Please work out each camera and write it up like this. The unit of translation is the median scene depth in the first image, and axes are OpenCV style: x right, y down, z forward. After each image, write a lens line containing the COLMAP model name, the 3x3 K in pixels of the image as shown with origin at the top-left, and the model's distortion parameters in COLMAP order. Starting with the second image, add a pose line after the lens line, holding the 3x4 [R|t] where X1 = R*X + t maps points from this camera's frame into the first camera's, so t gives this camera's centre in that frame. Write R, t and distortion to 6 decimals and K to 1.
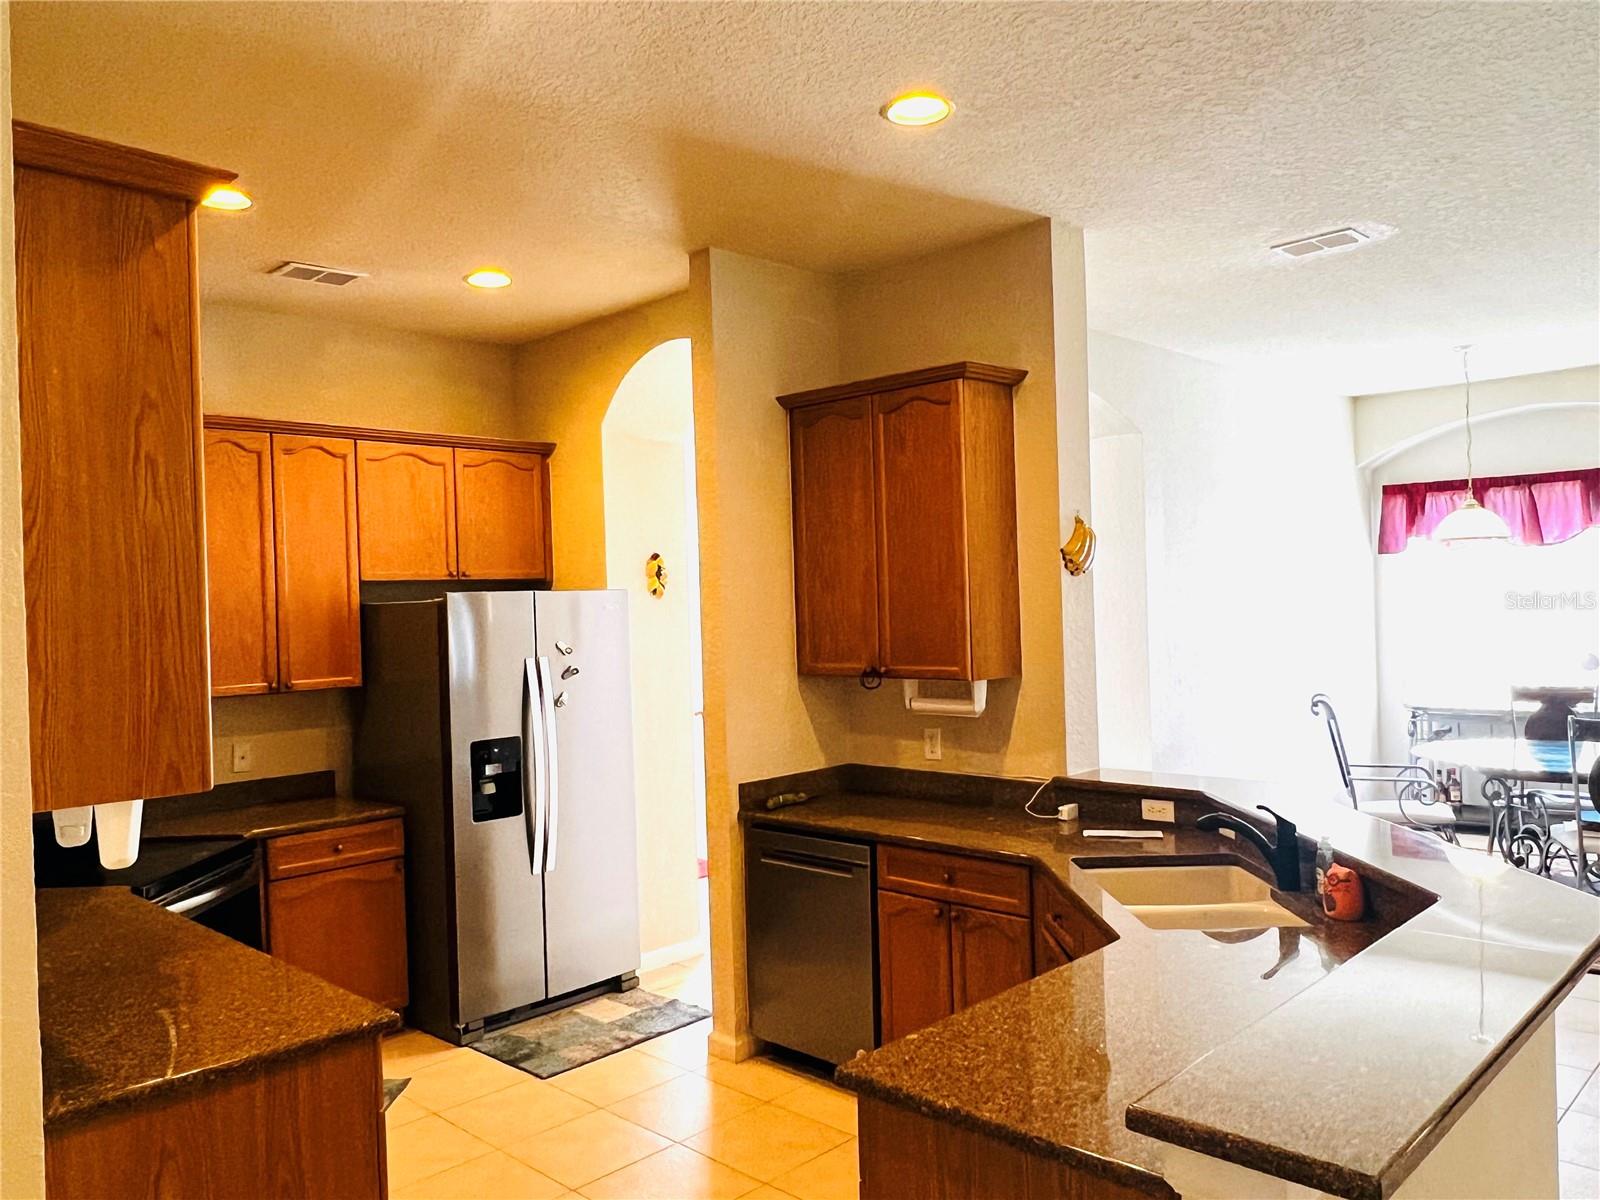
lens RADIAL K [[1187.6, 0, 789.7], [0, 1187.6, 604.0], [0, 0, 1]] dist [-0.000094, -0.009366]
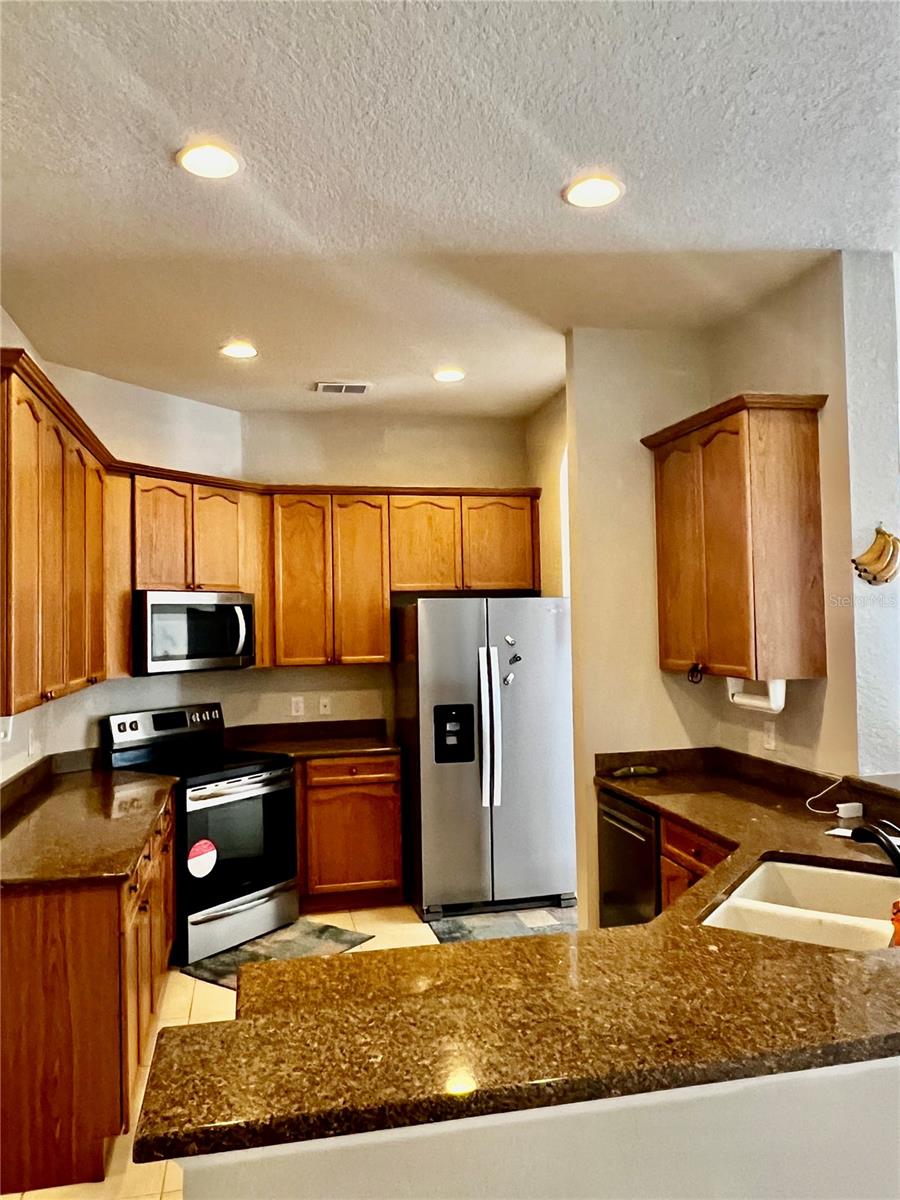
lens RADIAL K [[890.7, 0, 443.9], [0, 890.7, 593.2], [0, 0, 1]] dist [-0.000094, -0.009366]
pose [[0.836005, -0.000414, -0.548722, 0.321981], [-0.008488, 0.999870, -0.013687, -0.002466], [0.548657, 0.016100, 0.835893, 0.125506]]
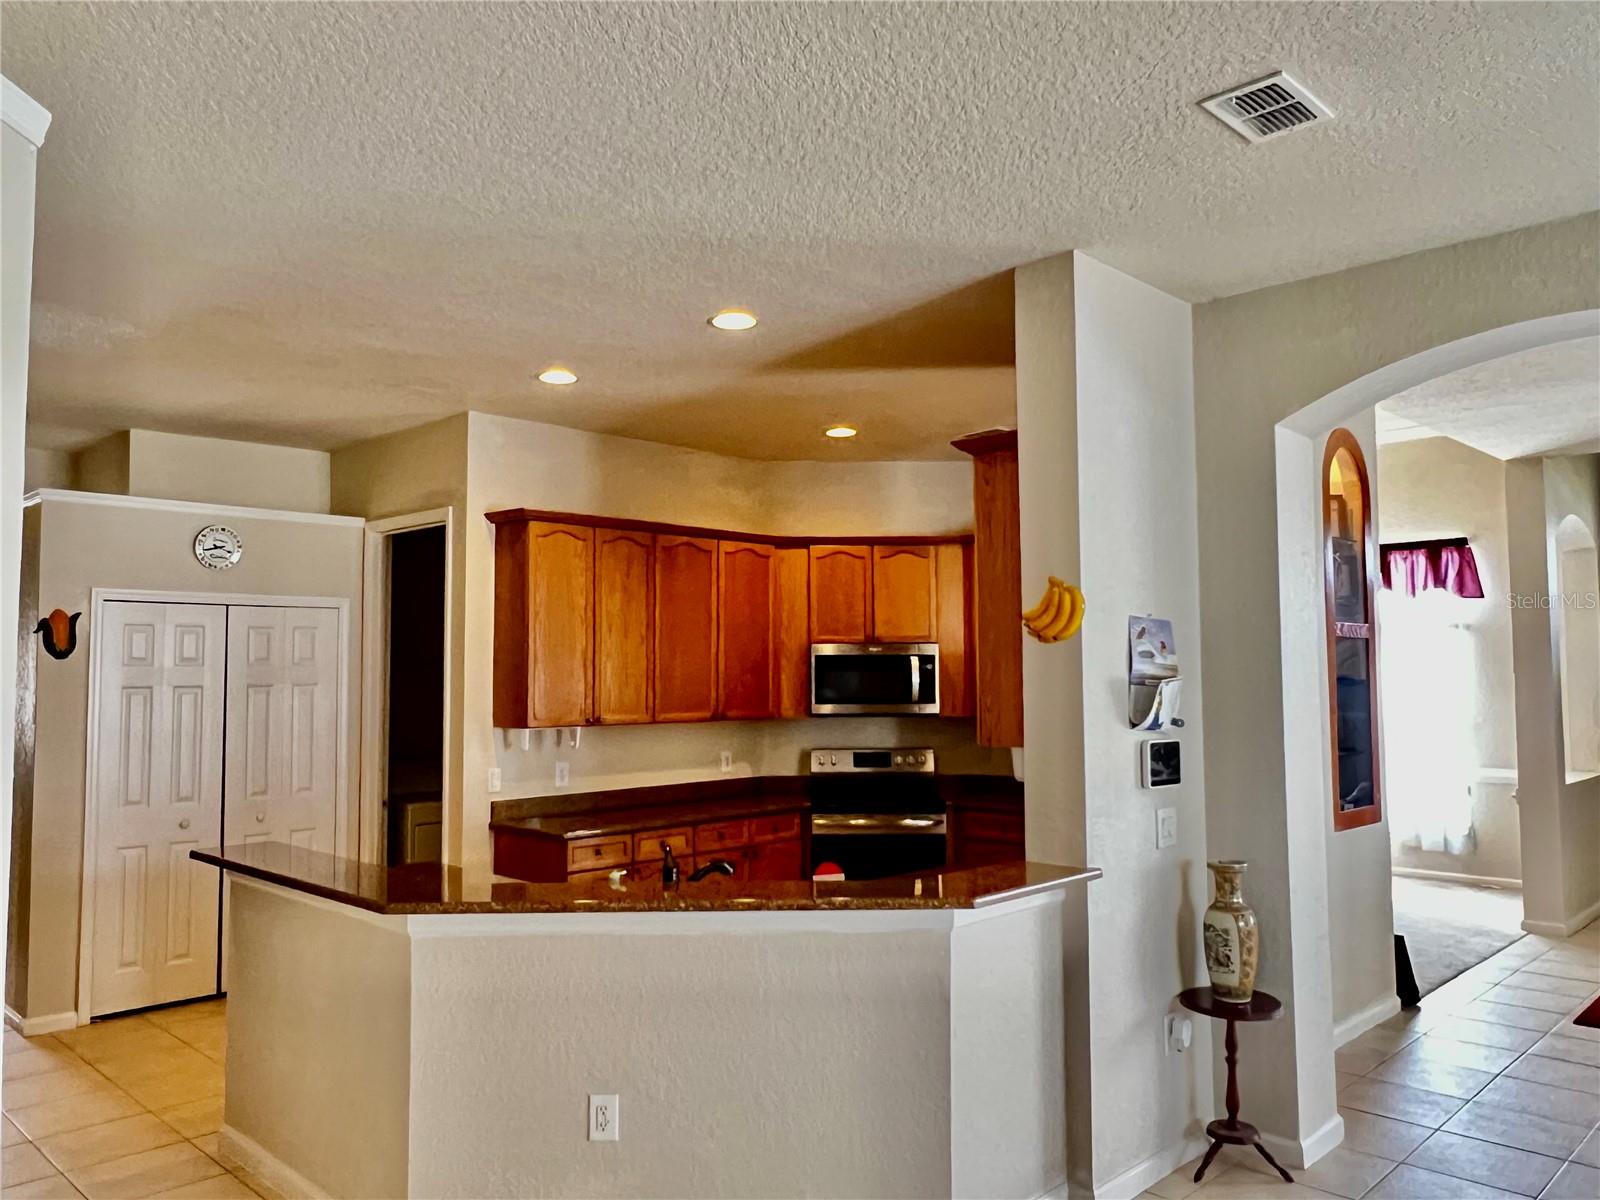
lens RADIAL K [[1187.6, 0, 784.4], [0, 1187.6, 590.8], [0, 0, 1]] dist [-0.000094, -0.009366]
pose [[-0.004820, -0.035197, -0.999369, 1.043613], [0.003858, 0.999372, -0.035216, -0.030283], [0.999981, -0.004025, -0.004681, 0.733491]]
